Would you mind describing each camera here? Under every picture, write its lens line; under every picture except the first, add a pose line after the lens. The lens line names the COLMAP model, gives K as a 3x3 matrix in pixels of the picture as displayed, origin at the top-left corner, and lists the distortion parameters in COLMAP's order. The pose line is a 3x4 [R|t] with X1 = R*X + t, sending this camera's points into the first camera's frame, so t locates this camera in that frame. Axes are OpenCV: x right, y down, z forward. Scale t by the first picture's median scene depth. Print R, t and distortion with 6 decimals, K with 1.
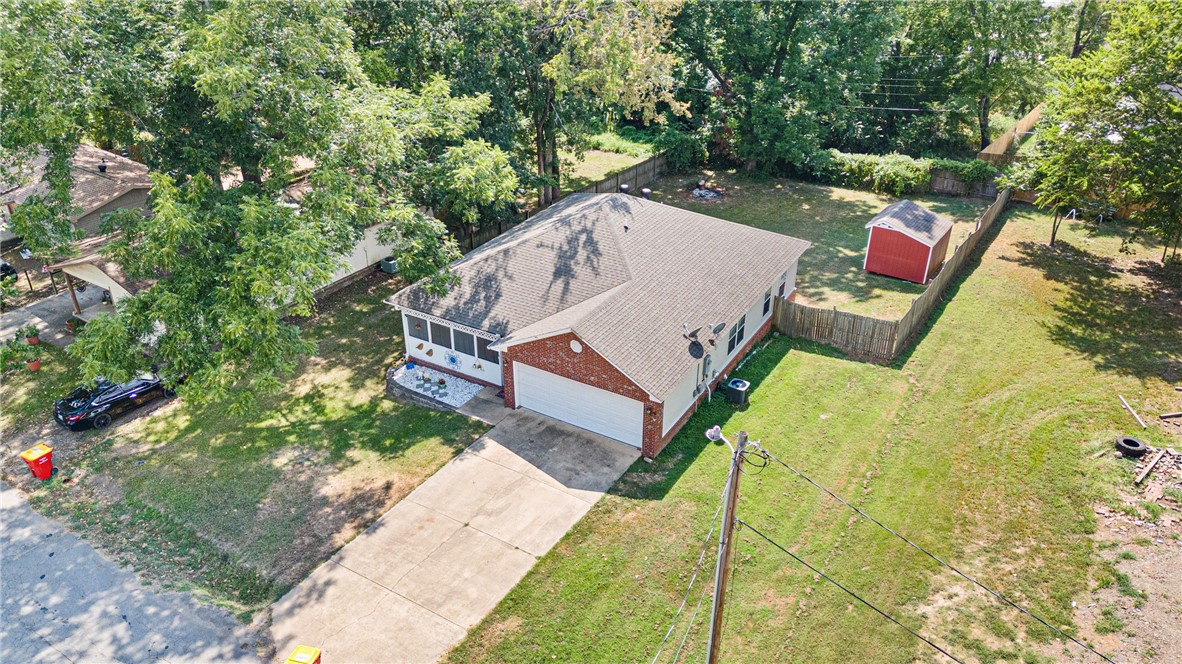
lens RADIAL K [[862.6, 0, 591.0], [0, 862.6, 332.0], [0, 0, 1]] dist [0.042372, -0.063480]
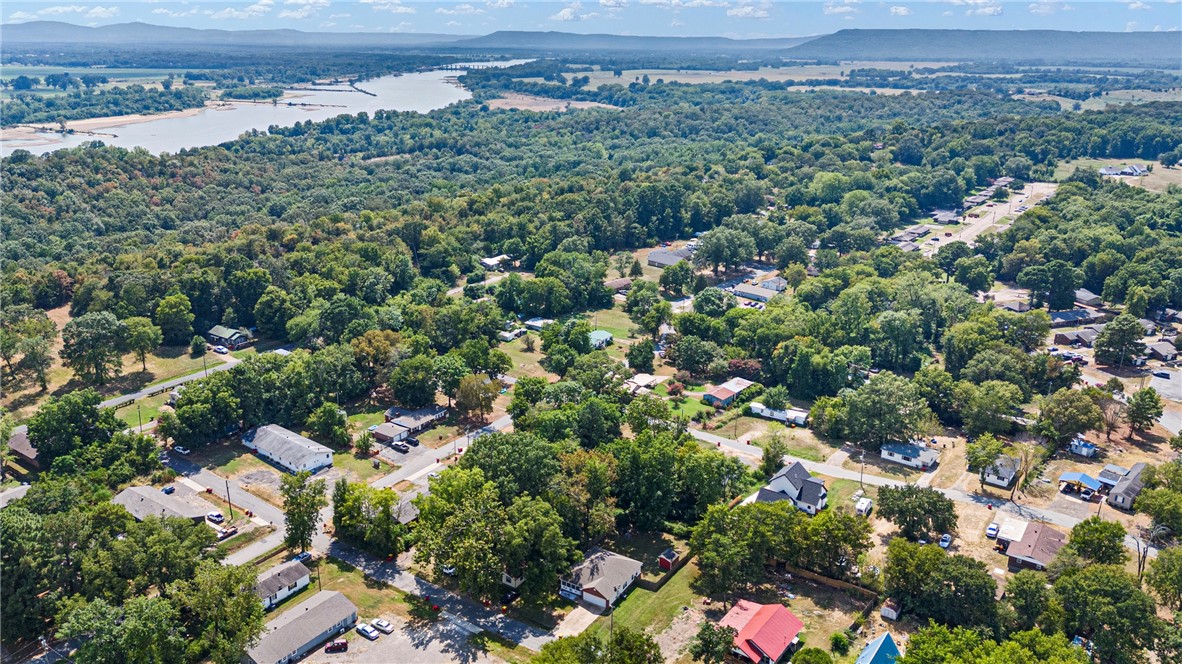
lens RADIAL K [[862.6, 0, 591.0], [0, 862.6, 332.0], [0, 0, 1]] dist [0.042372, -0.063480]
pose [[0.999944, 0.010137, -0.002940, -0.040662], [-0.010493, 0.984804, -0.173351, -0.663116], [0.001138, 0.173372, 0.984856, -4.917846]]
